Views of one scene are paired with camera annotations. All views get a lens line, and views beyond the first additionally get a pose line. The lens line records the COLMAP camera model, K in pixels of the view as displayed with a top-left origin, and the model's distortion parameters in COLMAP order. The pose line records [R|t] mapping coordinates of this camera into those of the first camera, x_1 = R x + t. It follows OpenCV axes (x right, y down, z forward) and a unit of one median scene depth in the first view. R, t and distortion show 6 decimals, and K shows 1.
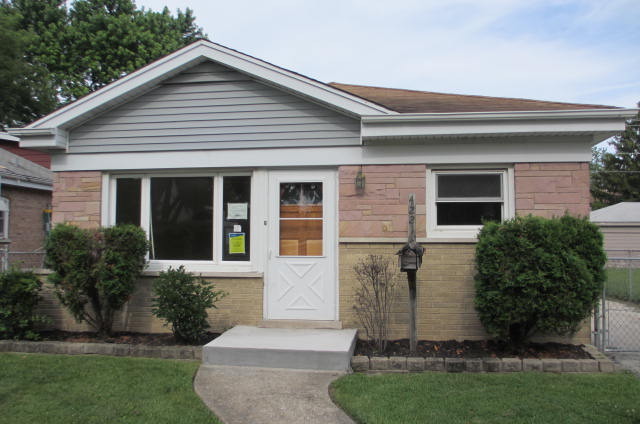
lens RADIAL K [[544.6, 0, 320.6], [0, 544.6, 214.5], [0, 0, 1]] dist [-0.062352, 0.028415]
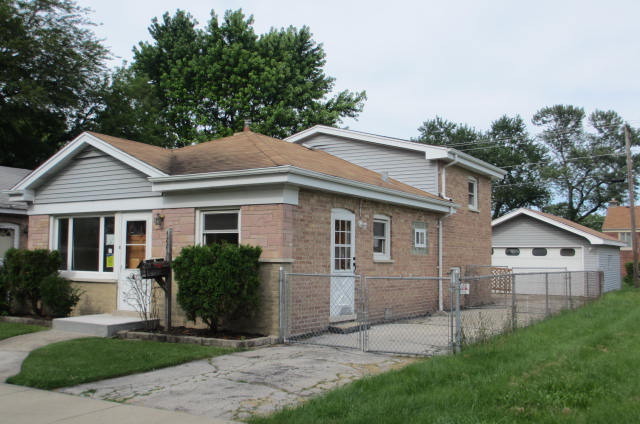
lens RADIAL K [[674.2, 0, 319.5], [0, 674.2, 211.0], [0, 0, 1]] dist [-0.102885, 0.000000]
pose [[0.915172, -0.023755, -0.402362, 1.145131], [0.013512, 0.999509, -0.028276, -0.025624], [0.402836, 0.020441, 0.915044, -0.483984]]
